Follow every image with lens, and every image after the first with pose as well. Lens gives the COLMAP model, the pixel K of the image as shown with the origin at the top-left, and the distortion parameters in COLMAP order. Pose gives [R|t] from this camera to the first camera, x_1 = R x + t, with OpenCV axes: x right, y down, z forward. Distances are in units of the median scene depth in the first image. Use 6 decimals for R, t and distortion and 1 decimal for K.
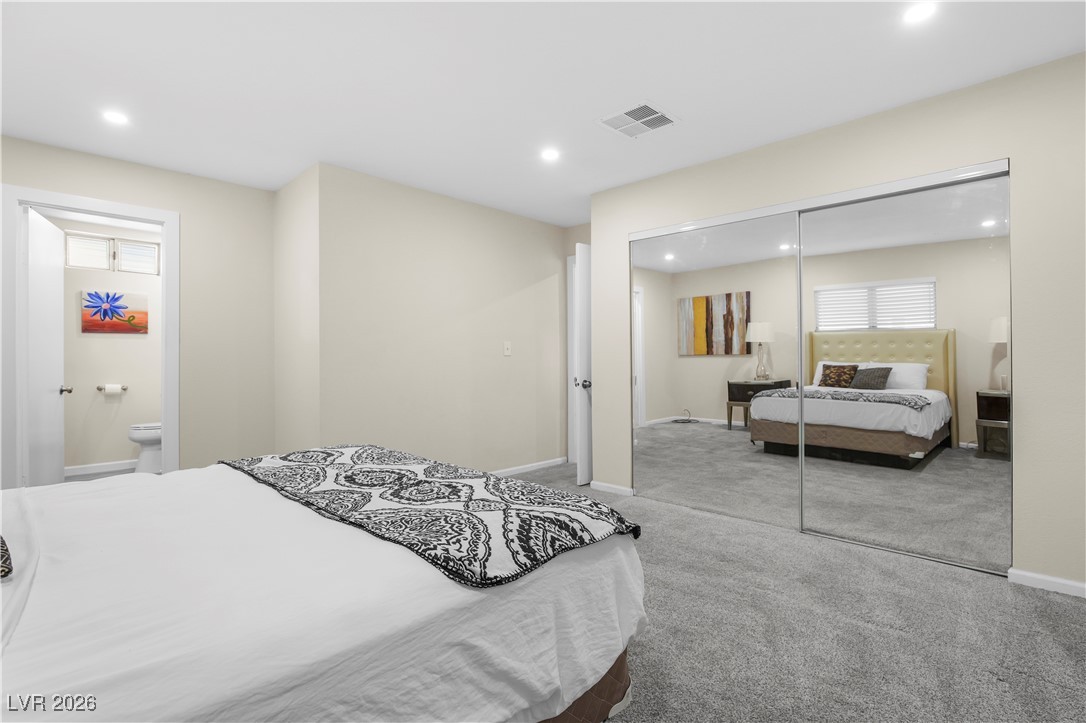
lens RADIAL K [[506.9, 0, 544.0], [0, 506.9, 364.7], [0, 0, 1]] dist [-0.012528, 0.000648]
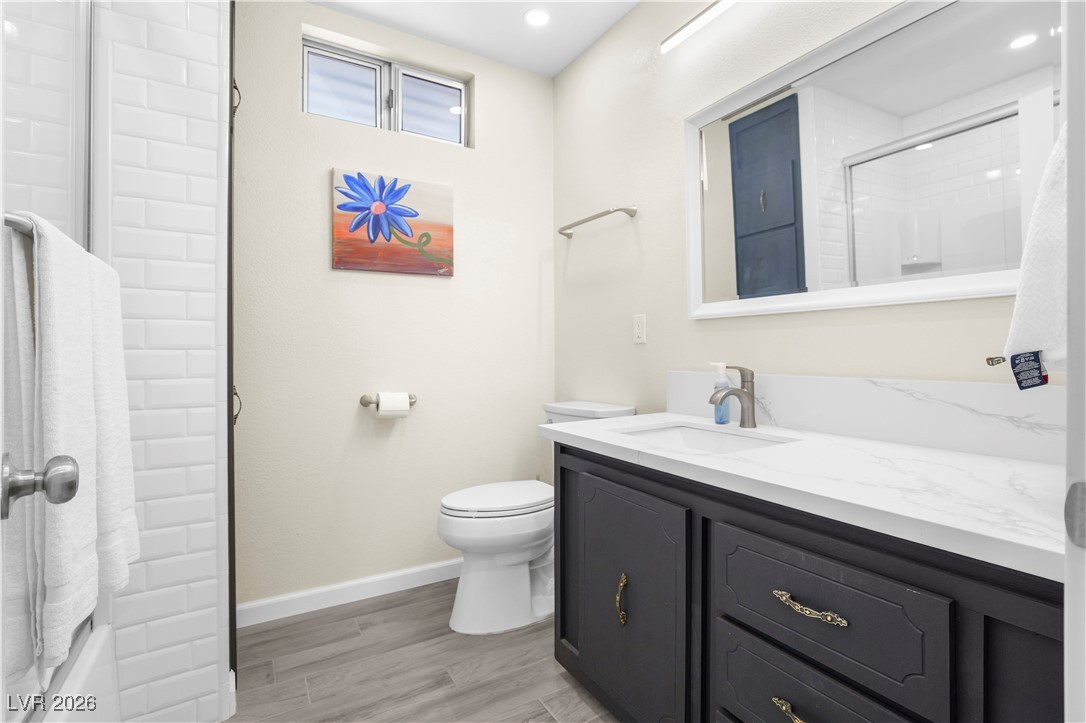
lens RADIAL K [[506.9, 0, 541.9], [0, 506.9, 354.6], [0, 0, 1]] dist [-0.012528, 0.000648]
pose [[0.960835, -0.000118, -0.277121, -0.617582], [0.000036, 1.000000, -0.000301, 0.007351], [0.277121, 0.000280, 0.960835, 0.623926]]
